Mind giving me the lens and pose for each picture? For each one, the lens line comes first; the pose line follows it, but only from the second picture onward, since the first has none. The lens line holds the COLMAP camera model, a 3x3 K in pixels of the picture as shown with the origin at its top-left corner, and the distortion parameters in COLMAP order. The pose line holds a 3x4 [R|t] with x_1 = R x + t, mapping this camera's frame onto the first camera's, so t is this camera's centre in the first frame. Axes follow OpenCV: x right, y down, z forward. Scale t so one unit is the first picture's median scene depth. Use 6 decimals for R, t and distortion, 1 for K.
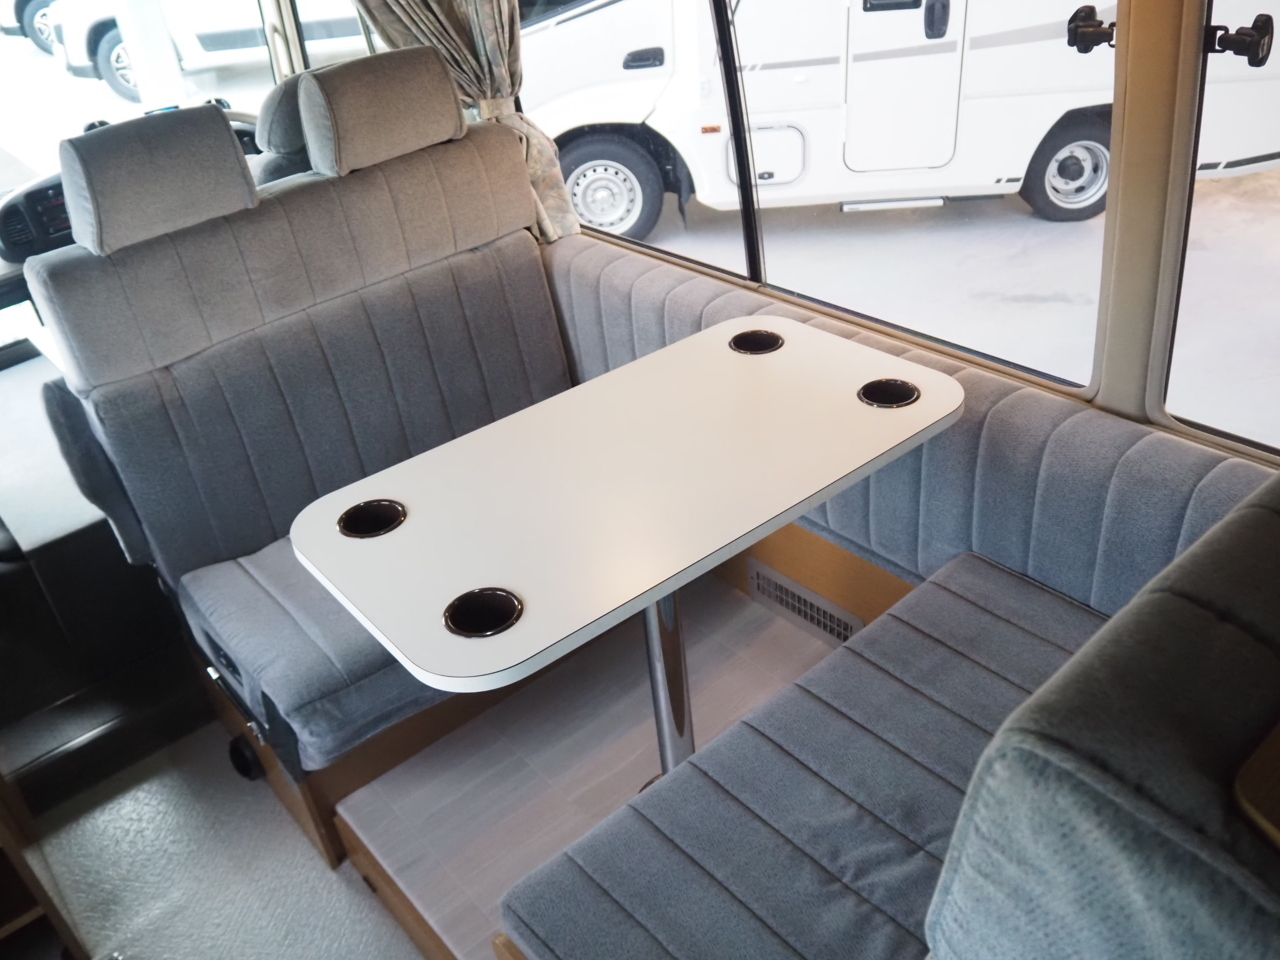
lens RADIAL K [[1058.5, 0, 640.0], [0, 1058.5, 480.0], [0, 0, 1]] dist [-0.050589, 0.004247]
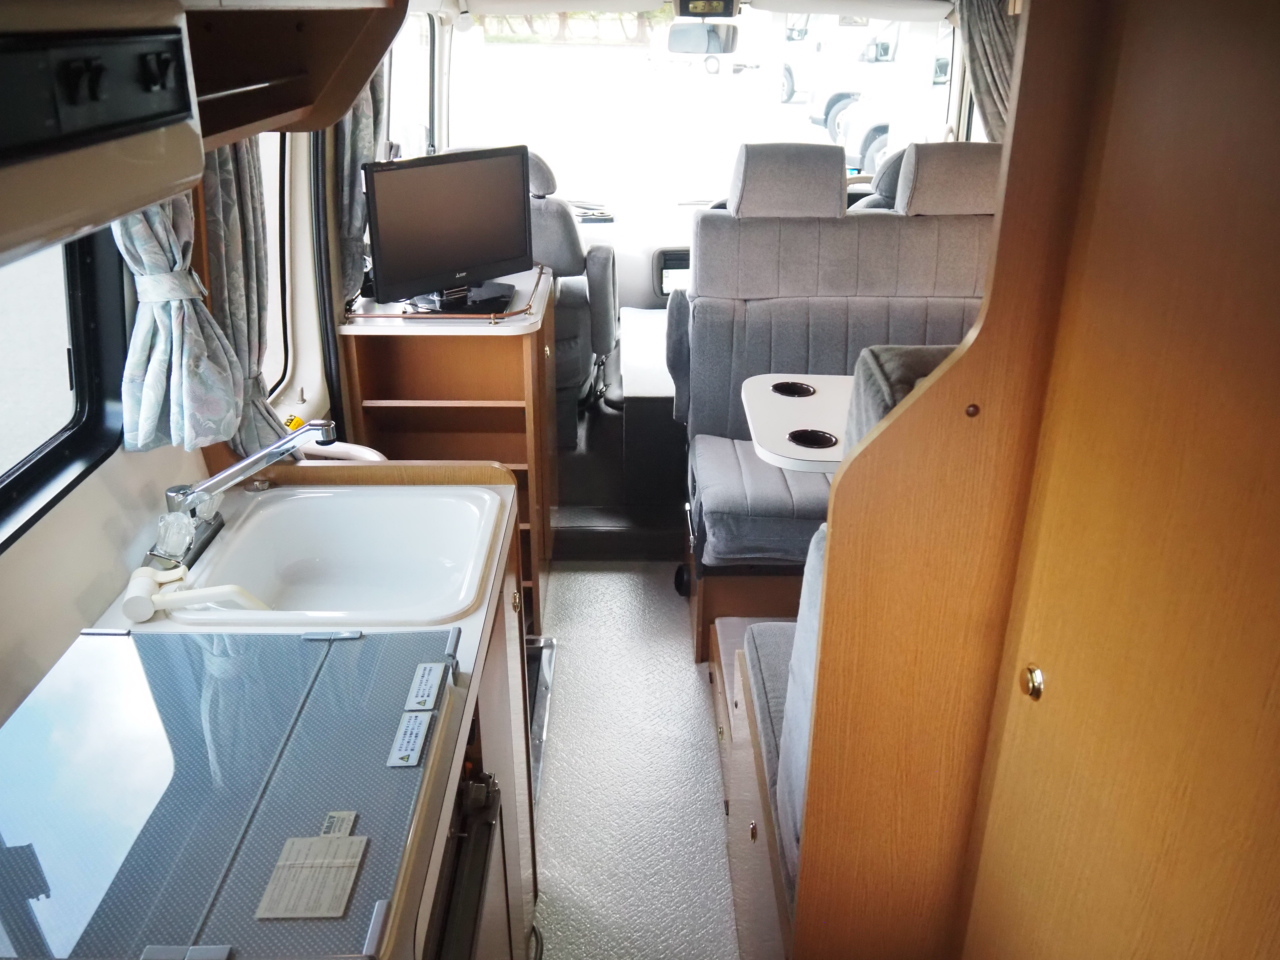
lens RADIAL K [[1058.5, 0, 640.0], [0, 1058.5, 480.0], [0, 0, 1]] dist [-0.050589, 0.004247]
pose [[0.761154, 0.348854, -0.546759, 0.335552], [-0.414839, 0.909890, 0.003040, 0.176068], [0.498551, 0.224503, 0.837284, -0.272027]]
